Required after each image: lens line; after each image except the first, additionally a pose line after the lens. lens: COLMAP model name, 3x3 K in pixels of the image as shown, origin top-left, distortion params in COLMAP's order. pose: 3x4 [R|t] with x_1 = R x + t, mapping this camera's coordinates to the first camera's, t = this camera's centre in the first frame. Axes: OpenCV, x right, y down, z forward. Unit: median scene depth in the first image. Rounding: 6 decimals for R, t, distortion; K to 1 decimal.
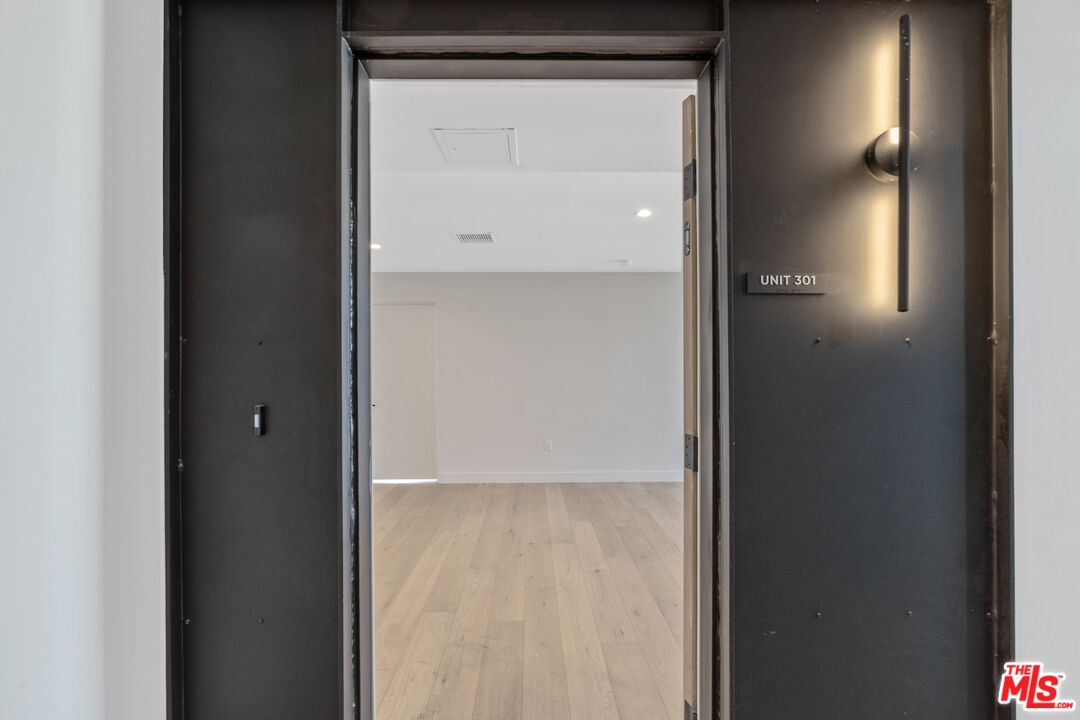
lens RADIAL K [[480.7, 0, 533.1], [0, 480.7, 364.5], [0, 0, 1]] dist [-0.004292, 0.000702]
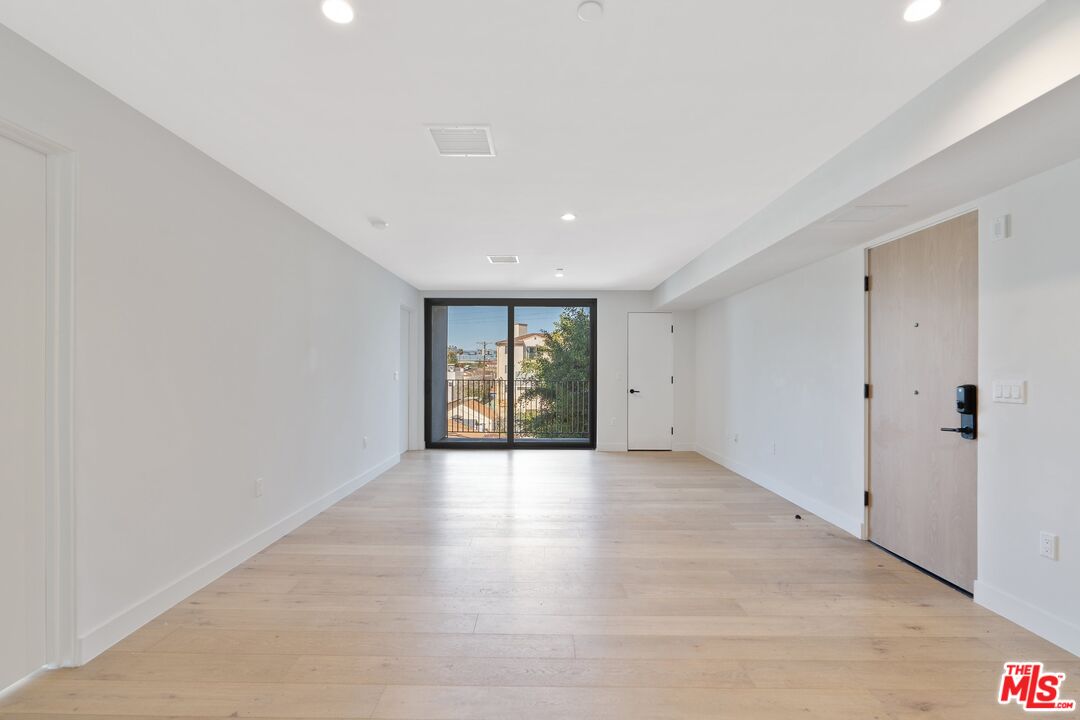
lens RADIAL K [[487.7, 0, 537.6], [0, 487.7, 374.5], [0, 0, 1]] dist [-0.002227, 0.000367]
pose [[0.016156, -0.005586, 0.999854, -1.193967], [-0.013560, 0.999891, 0.005805, 0.051427], [-0.999778, -0.013652, 0.016079, 1.421507]]
